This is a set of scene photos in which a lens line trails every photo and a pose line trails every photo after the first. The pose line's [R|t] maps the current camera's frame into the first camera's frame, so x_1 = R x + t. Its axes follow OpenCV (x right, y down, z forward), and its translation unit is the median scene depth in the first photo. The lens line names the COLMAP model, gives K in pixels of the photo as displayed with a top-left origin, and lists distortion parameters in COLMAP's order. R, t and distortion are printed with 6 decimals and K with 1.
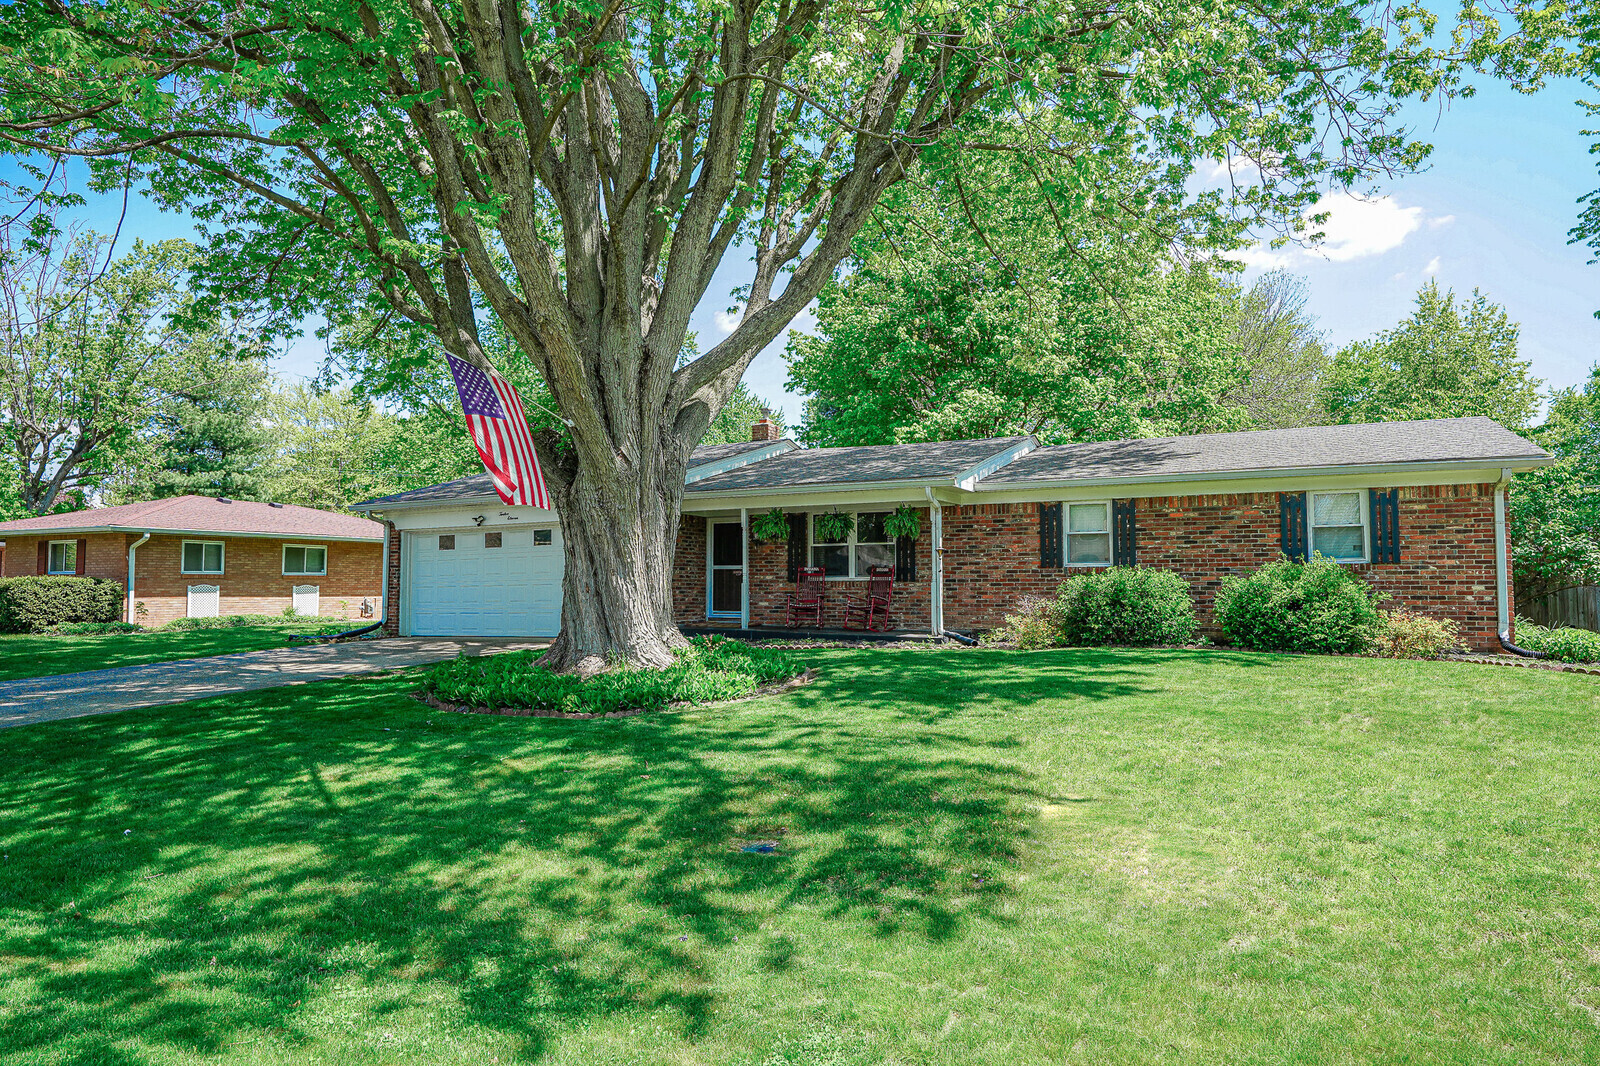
lens RADIAL K [[971.9, 0, 791.9], [0, 971.9, 532.7], [0, 0, 1]] dist [-0.000089, 0.000609]
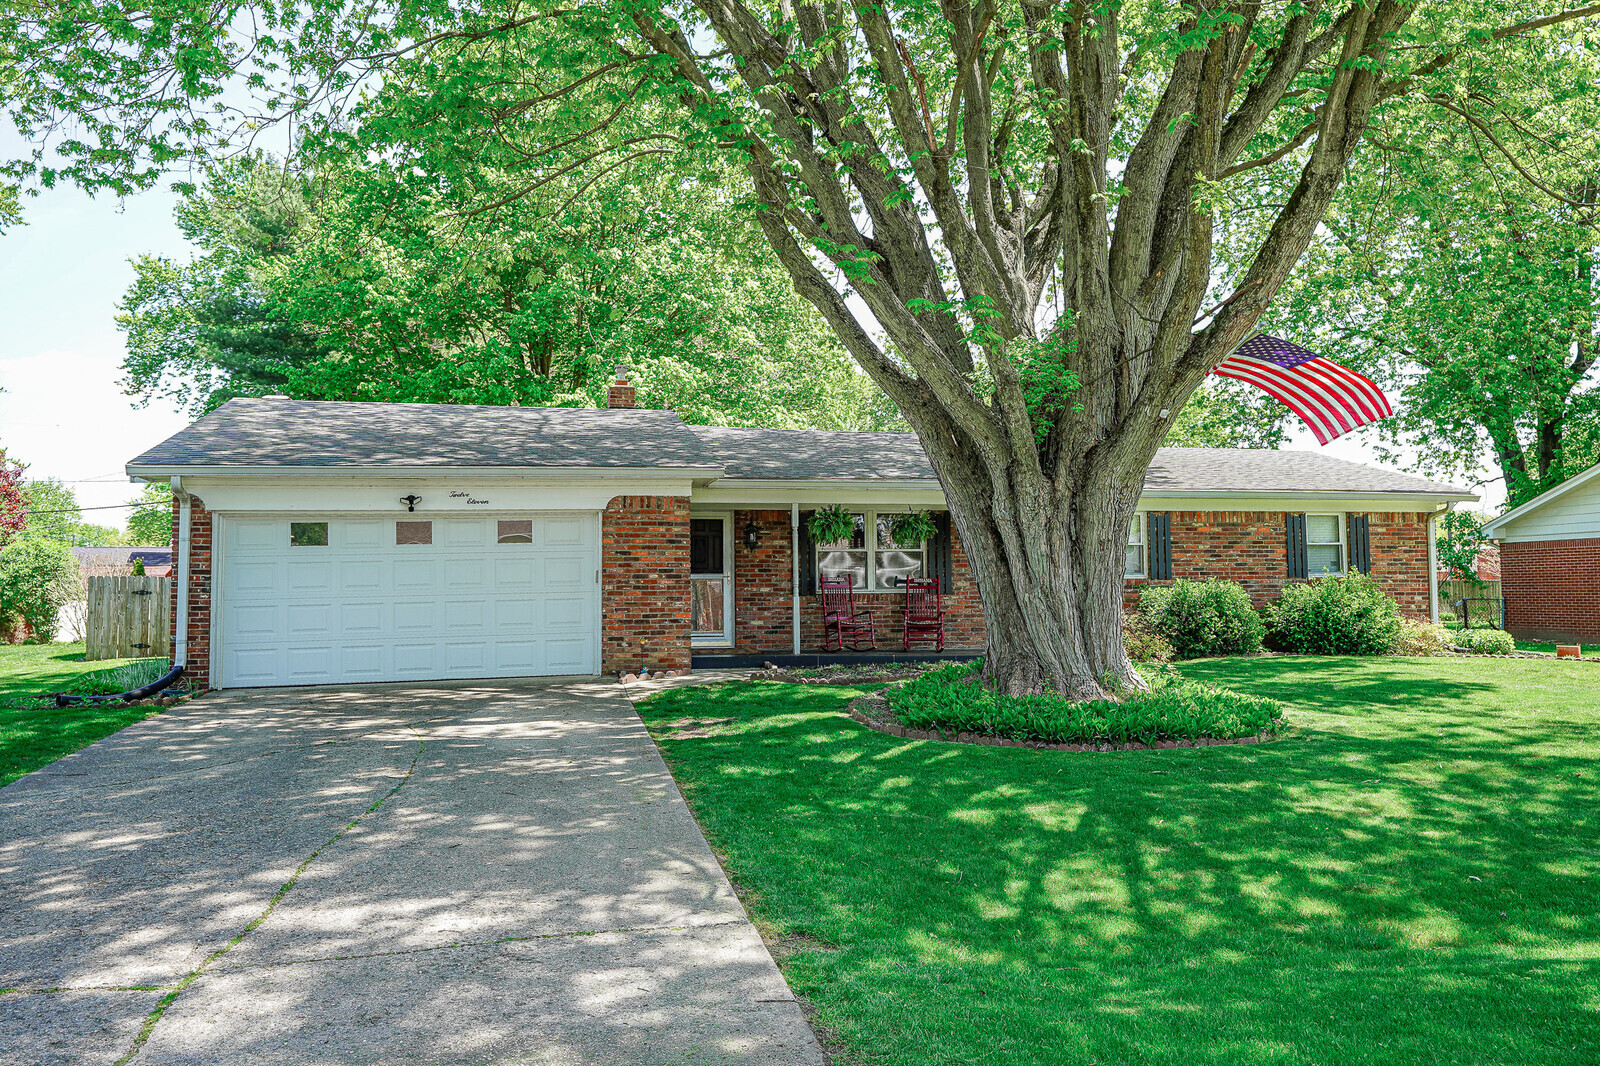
lens RADIAL K [[1300.9, 0, 807.7], [0, 1300.9, 526.7], [0, 0, 1]] dist [0.033749, -0.000223]
pose [[0.770830, 0.030373, 0.636316, -0.831836], [-0.028067, 0.999512, -0.013709, 0.010161], [-0.636422, -0.007292, 0.771307, 0.198017]]
